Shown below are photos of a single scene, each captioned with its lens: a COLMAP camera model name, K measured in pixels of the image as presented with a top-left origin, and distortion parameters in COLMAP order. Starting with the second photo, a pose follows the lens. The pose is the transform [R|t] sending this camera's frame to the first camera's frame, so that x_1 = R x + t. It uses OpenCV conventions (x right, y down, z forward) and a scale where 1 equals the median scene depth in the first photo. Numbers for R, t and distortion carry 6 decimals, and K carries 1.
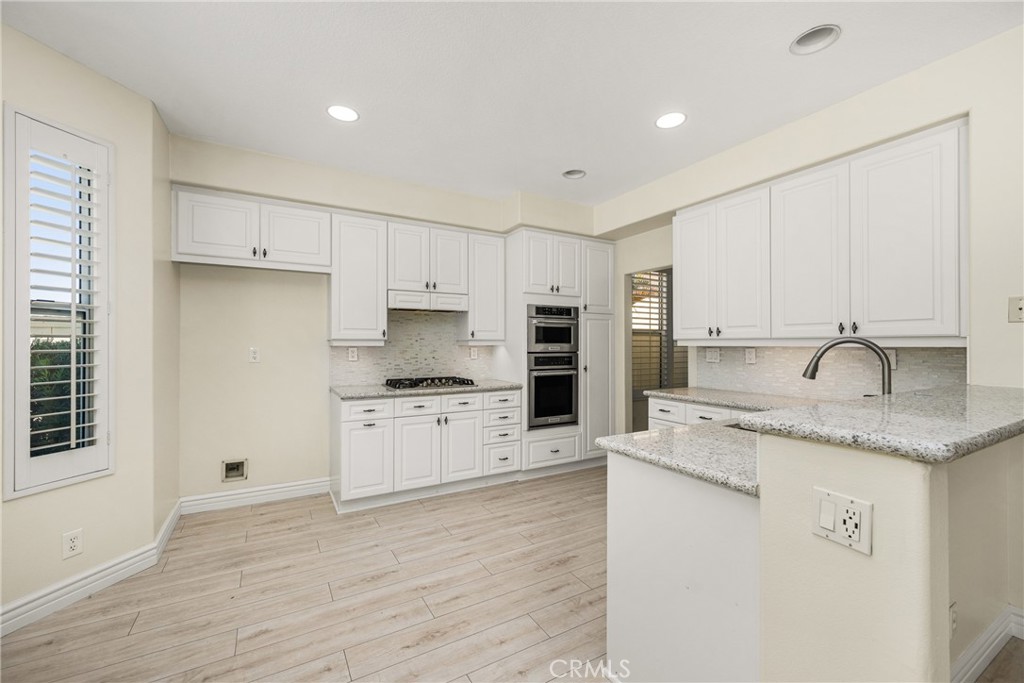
lens RADIAL K [[420.4, 0, 512.0], [0, 420.4, 341.5], [0, 0, 1]] dist [0.001791, 0.000366]
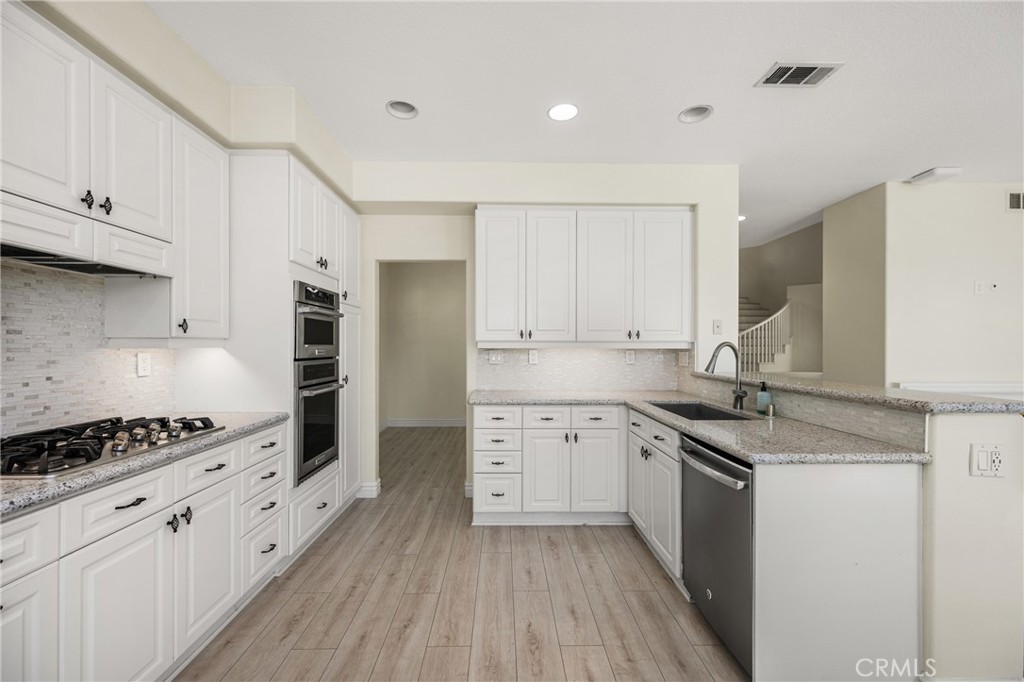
lens RADIAL K [[412.5, 0, 516.8], [0, 412.5, 346.9], [0, 0, 1]] dist [0.000931, 0.000199]
pose [[0.483433, -0.000245, 0.875381, -0.357089], [-0.007776, 0.999959, 0.004574, 0.002833], [-0.875347, -0.009018, 0.483411, 0.459250]]
